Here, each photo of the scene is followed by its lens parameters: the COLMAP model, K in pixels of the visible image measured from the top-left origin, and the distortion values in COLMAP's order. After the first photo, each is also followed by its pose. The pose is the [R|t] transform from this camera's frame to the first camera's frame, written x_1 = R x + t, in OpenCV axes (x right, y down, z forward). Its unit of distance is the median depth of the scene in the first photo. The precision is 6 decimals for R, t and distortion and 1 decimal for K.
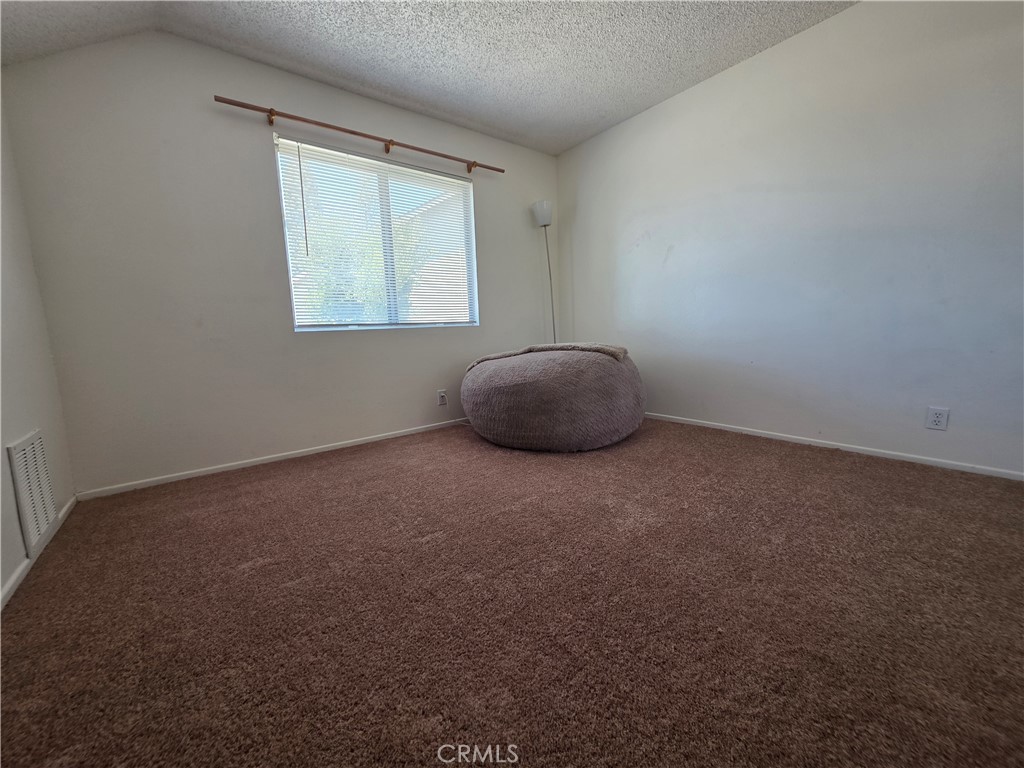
lens RADIAL K [[416.9, 0, 504.8], [0, 416.9, 389.3], [0, 0, 1]] dist [0.002214, 0.000057]
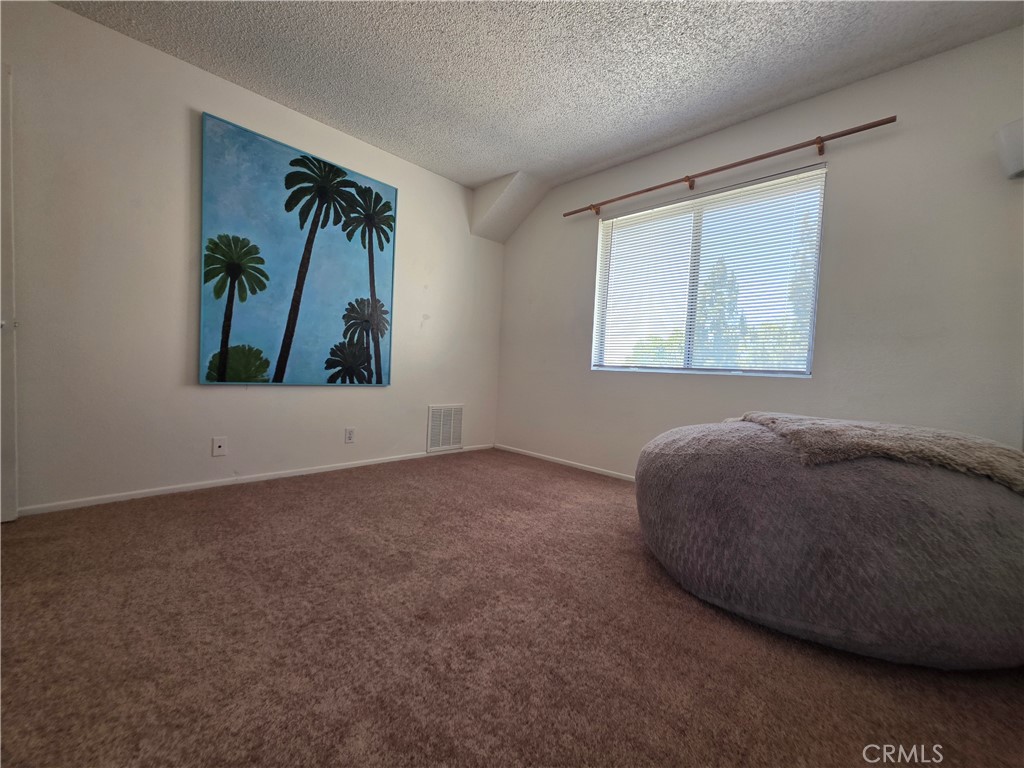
lens RADIAL K [[416.9, 0, 504.8], [0, 416.9, 389.3], [0, 0, 1]] dist [0.002214, 0.000057]
pose [[0.097610, 0.091929, -0.990970, 0.651463], [-0.194005, 0.978380, 0.071652, -0.109417], [0.976132, 0.185259, 0.113334, 0.562134]]
